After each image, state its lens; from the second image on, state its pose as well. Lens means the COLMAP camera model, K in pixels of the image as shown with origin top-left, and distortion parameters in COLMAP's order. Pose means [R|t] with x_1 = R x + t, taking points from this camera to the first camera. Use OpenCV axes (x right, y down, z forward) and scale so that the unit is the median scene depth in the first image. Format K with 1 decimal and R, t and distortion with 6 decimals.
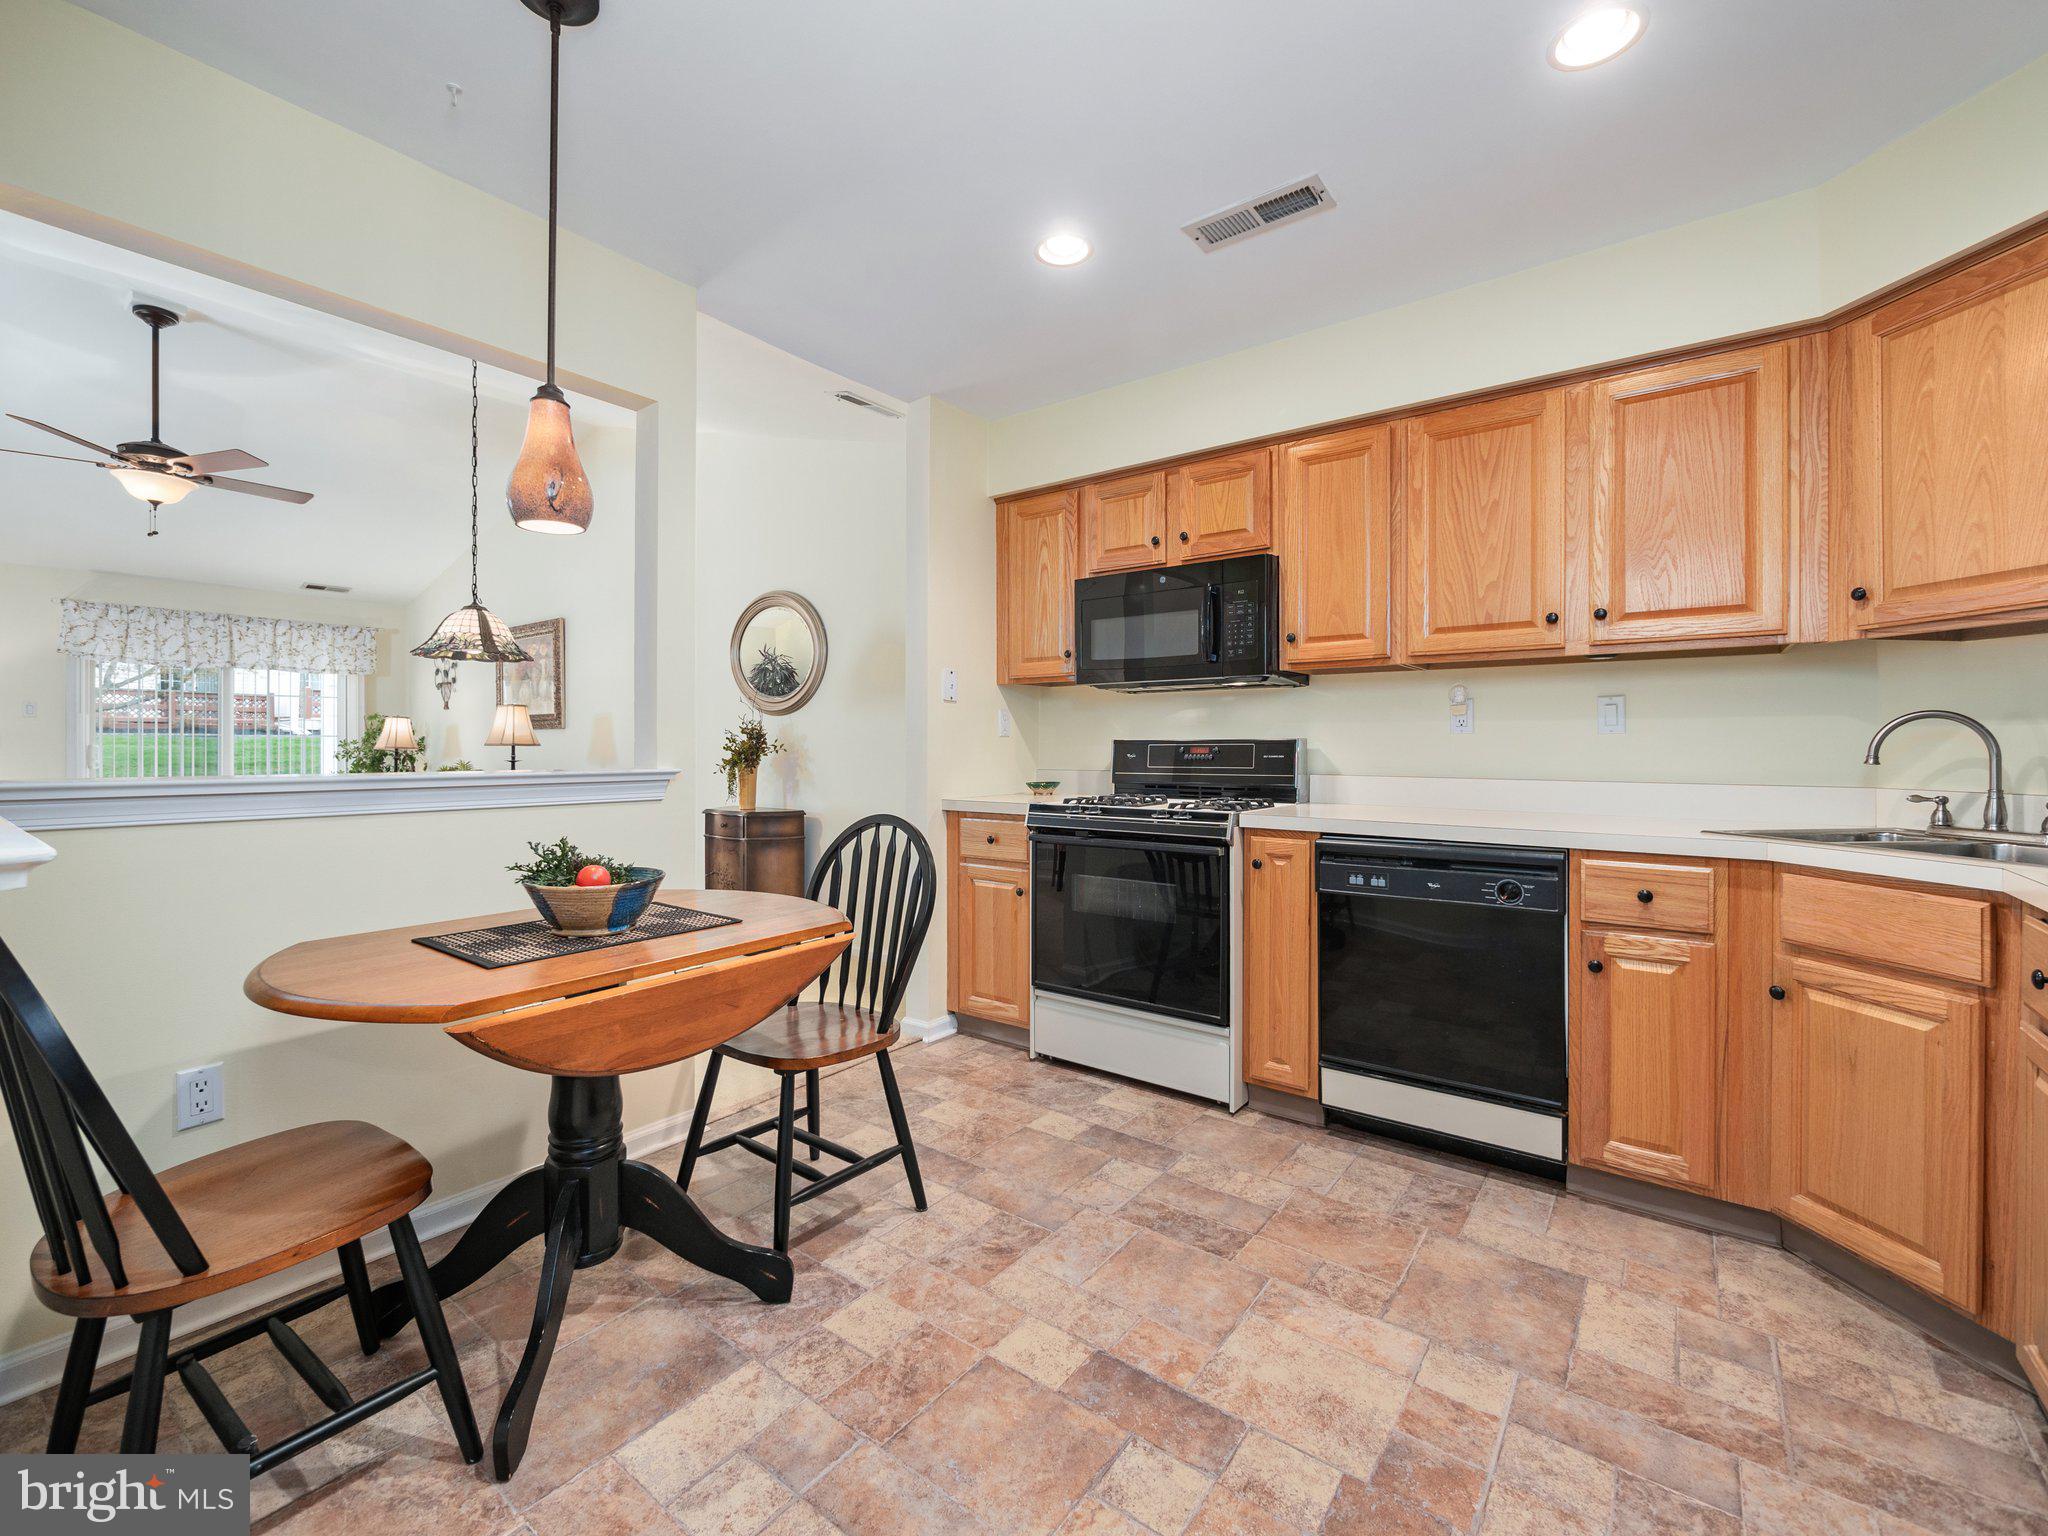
lens RADIAL K [[873.0, 0, 1017.3], [0, 873.0, 747.6], [0, 0, 1]] dist [-0.006897, 0.001661]
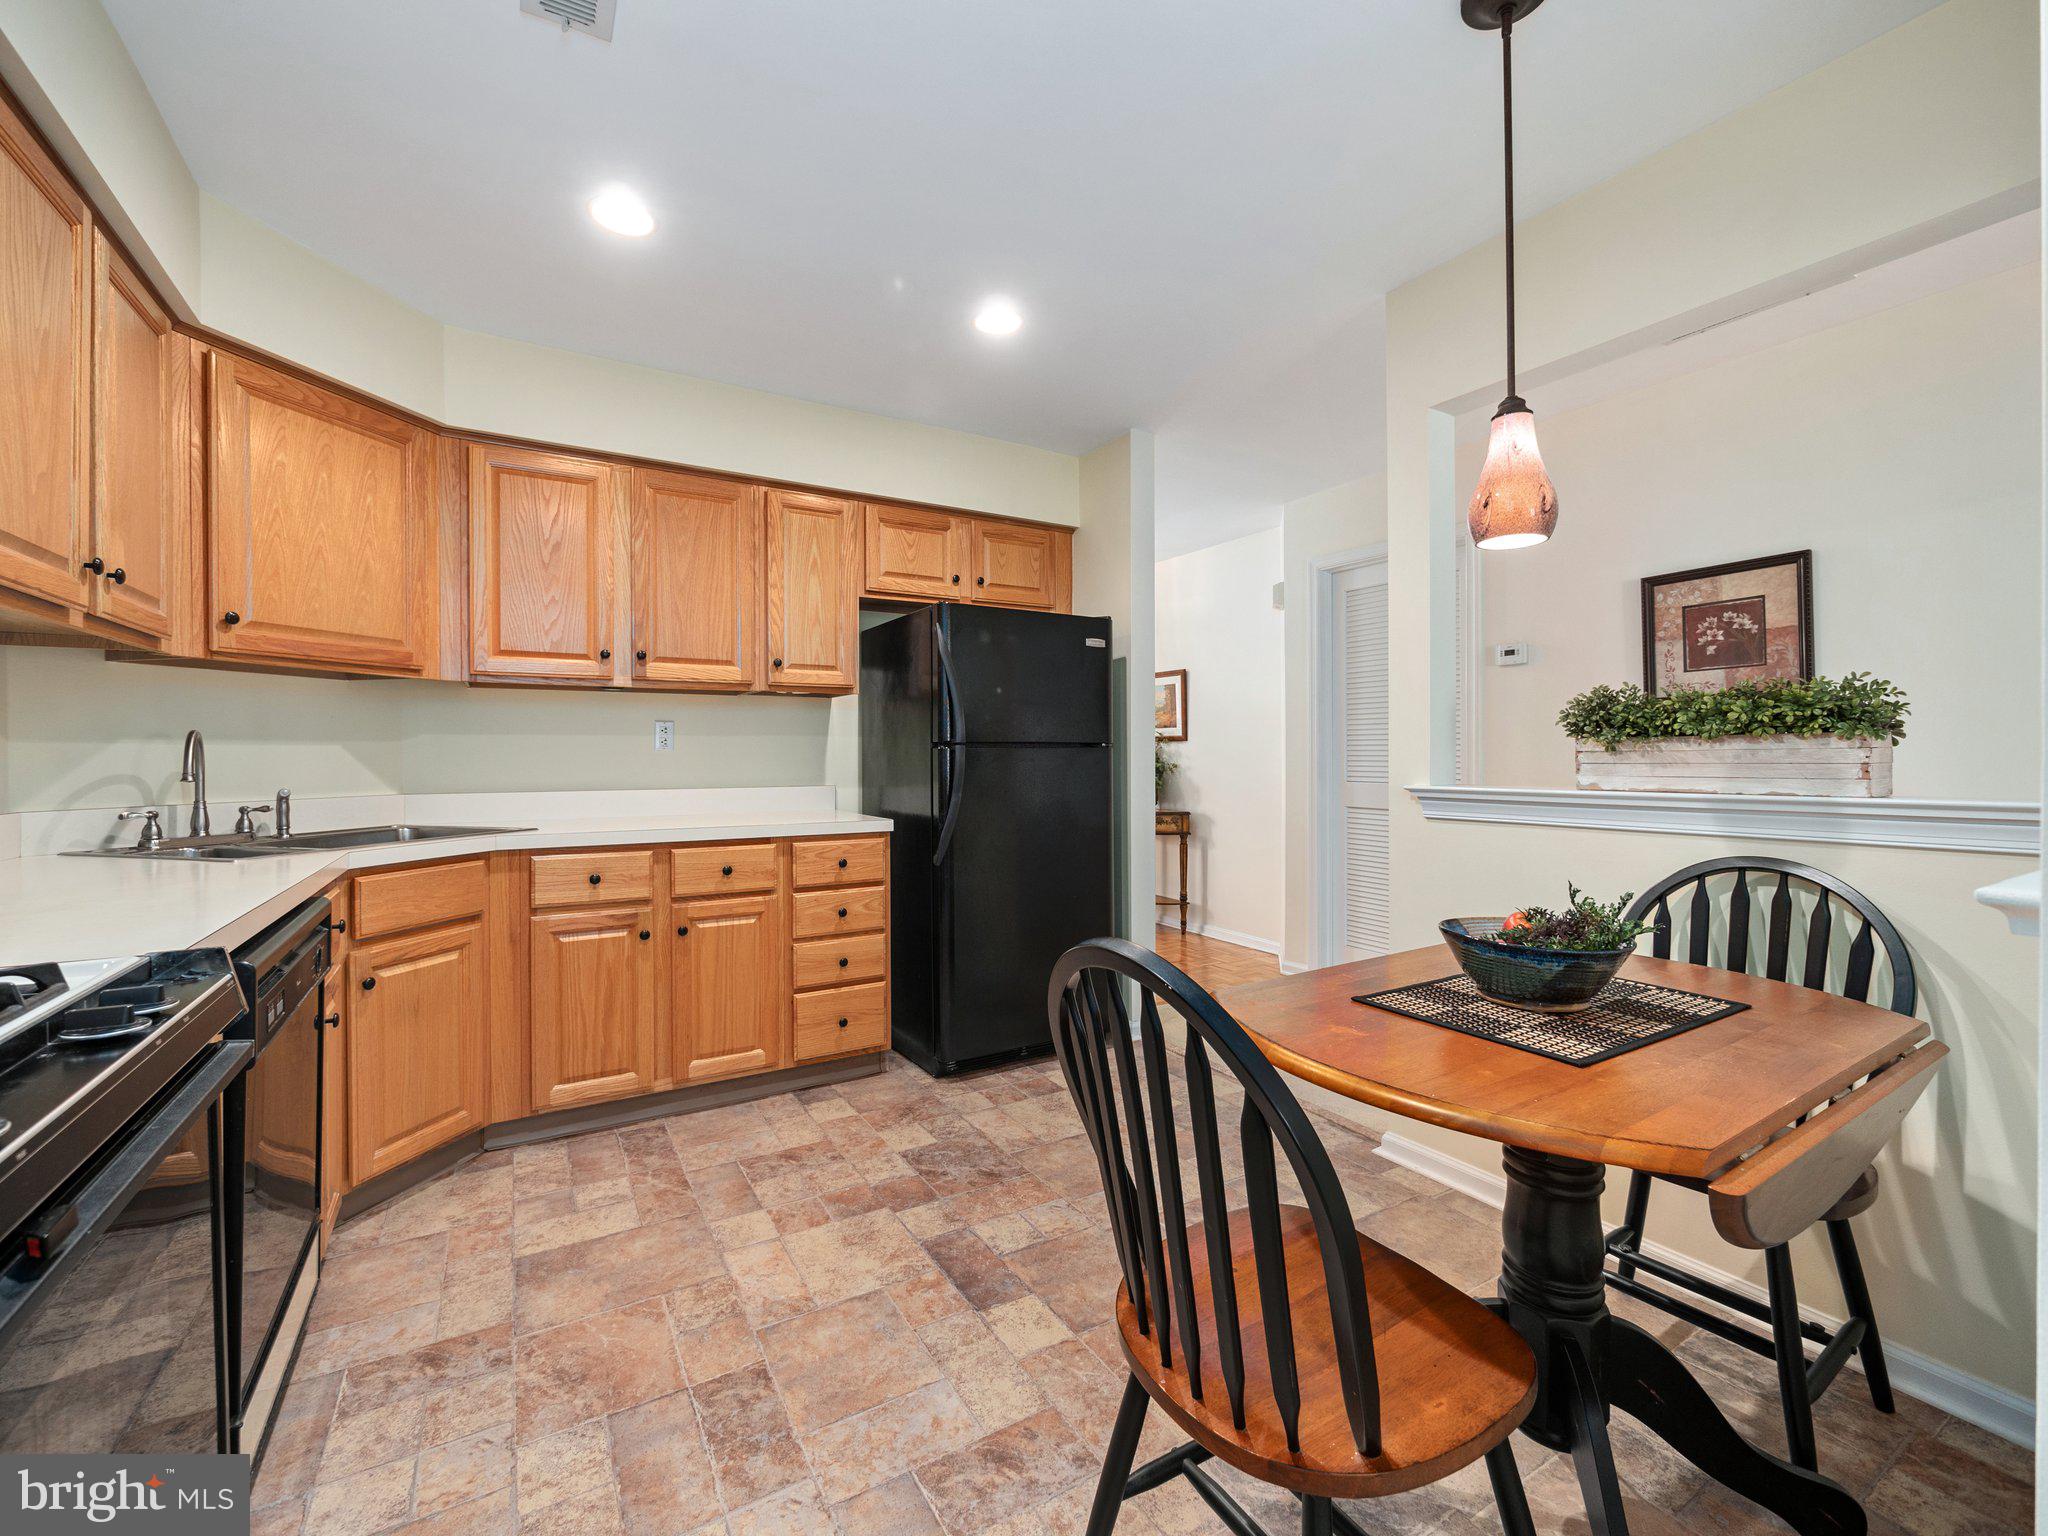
lens RADIAL K [[873.0, 0, 1022.2], [0, 873.0, 756.9], [0, 0, 1]] dist [-0.006897, 0.001661]
pose [[-0.929113, -0.002179, 0.369789, -0.342160], [0.000236, 0.999979, 0.006485, -0.014918], [-0.369795, 0.006113, -0.929093, 1.876920]]
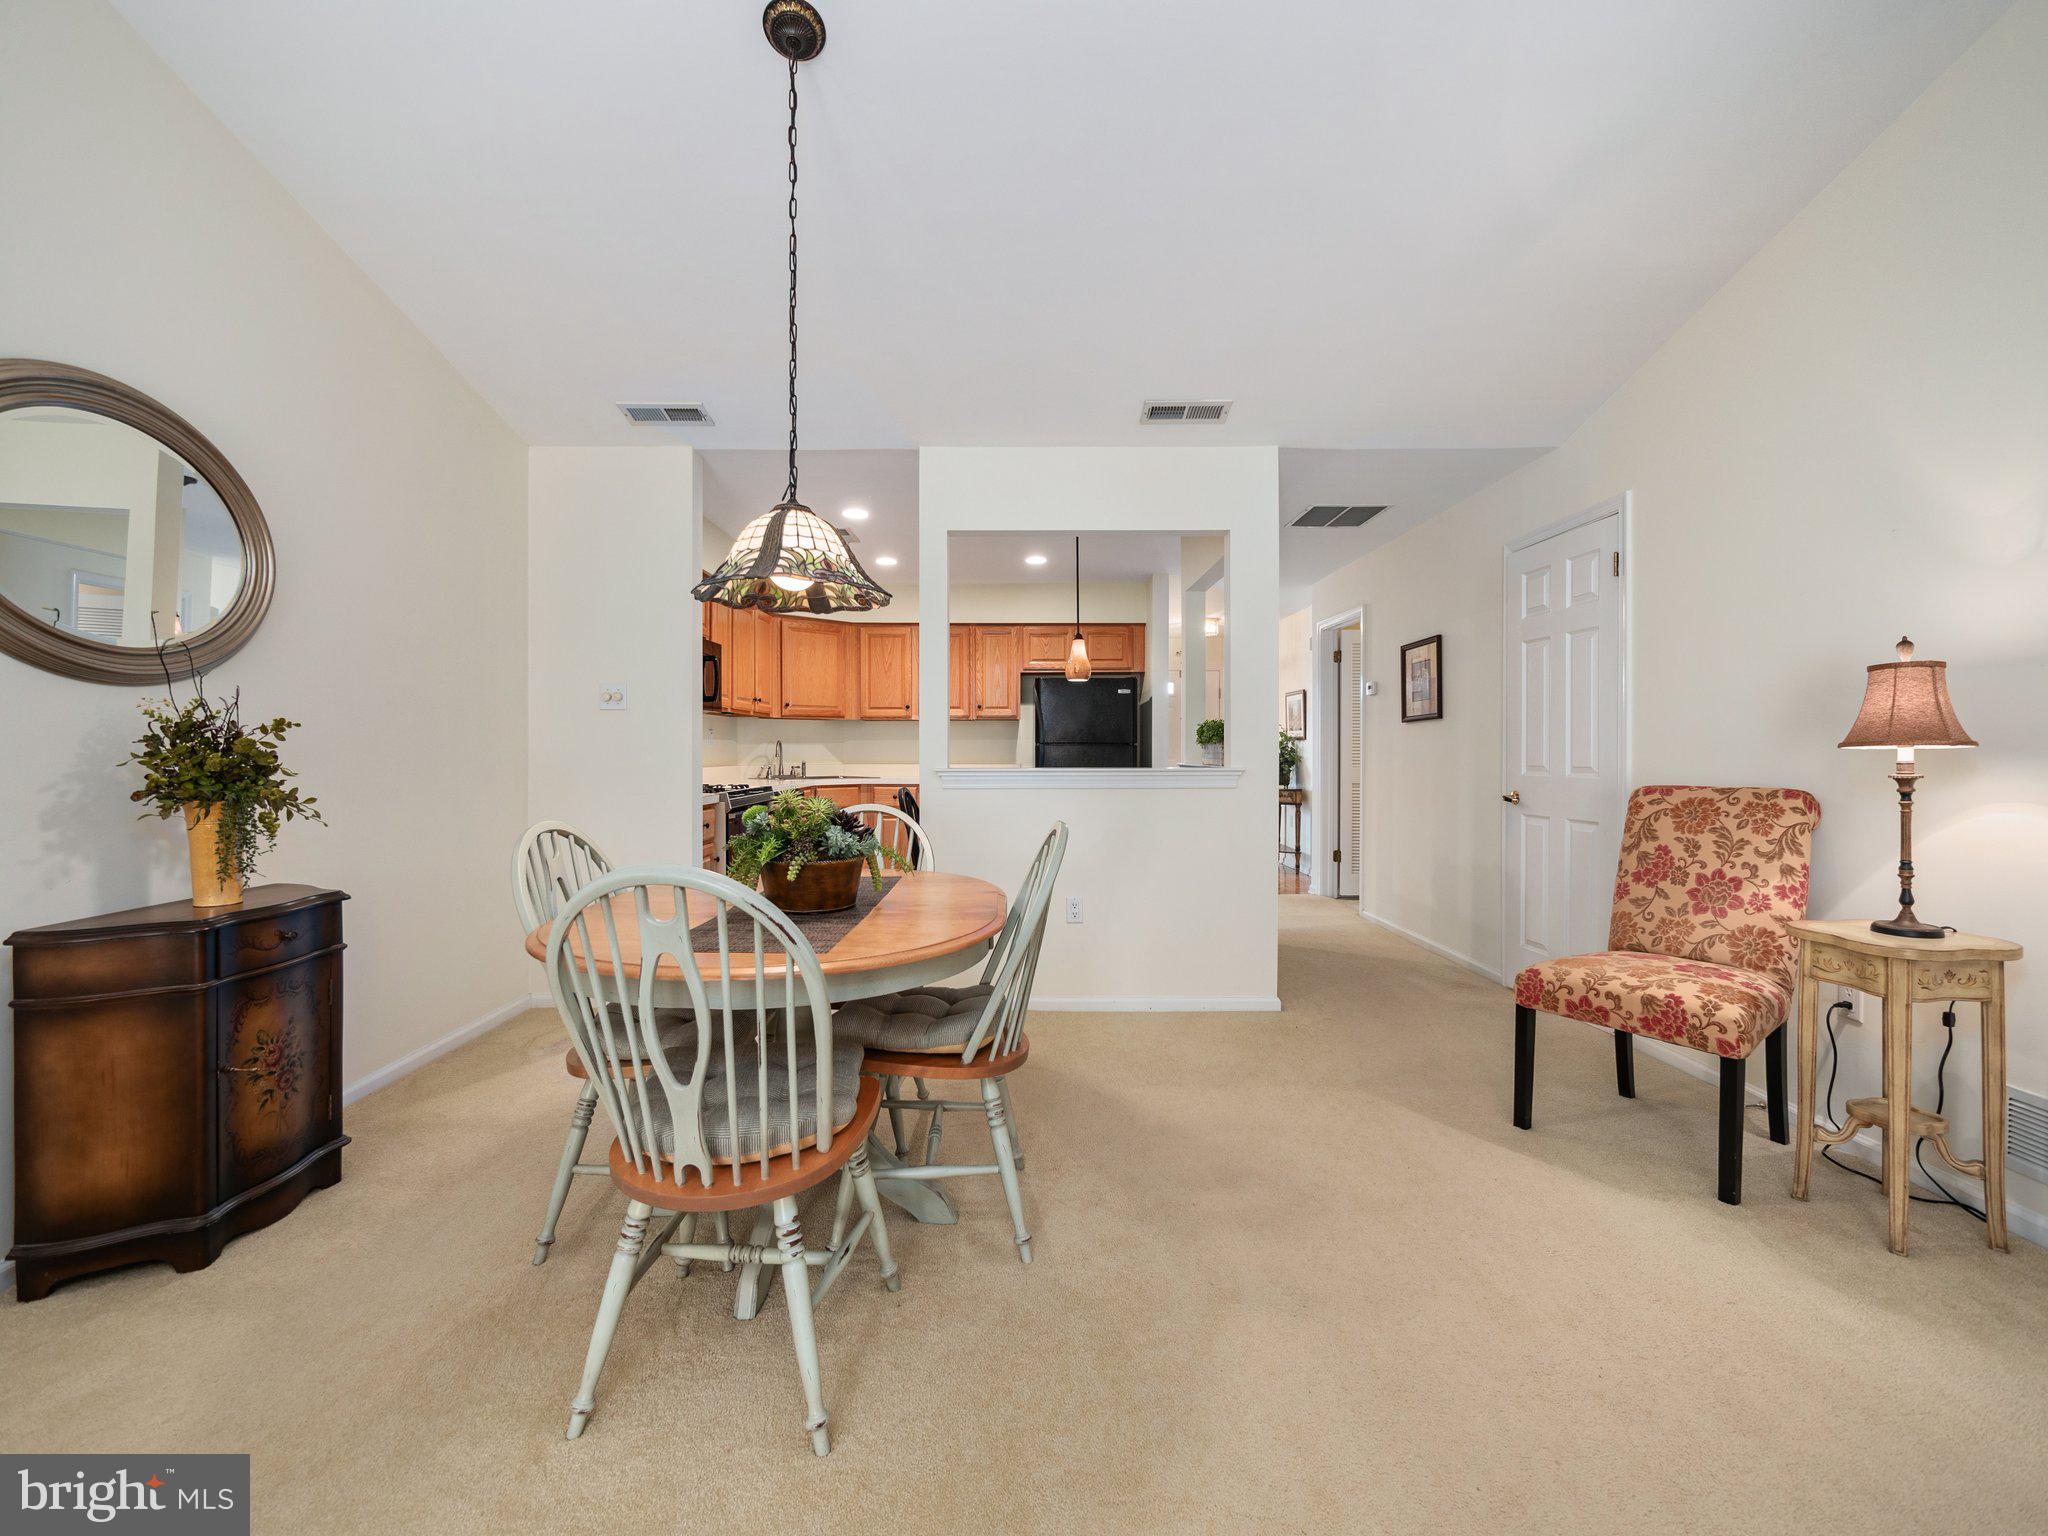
lens RADIAL K [[873.0, 0, 1010.4], [0, 873.0, 753.6], [0, 0, 1]] dist [-0.006897, 0.001661]
pose [[-0.603923, -0.008902, 0.796993, -2.561557], [-0.000259, 0.999940, 0.010973, -0.028984], [-0.797043, 0.006420, -0.603889, 2.709068]]
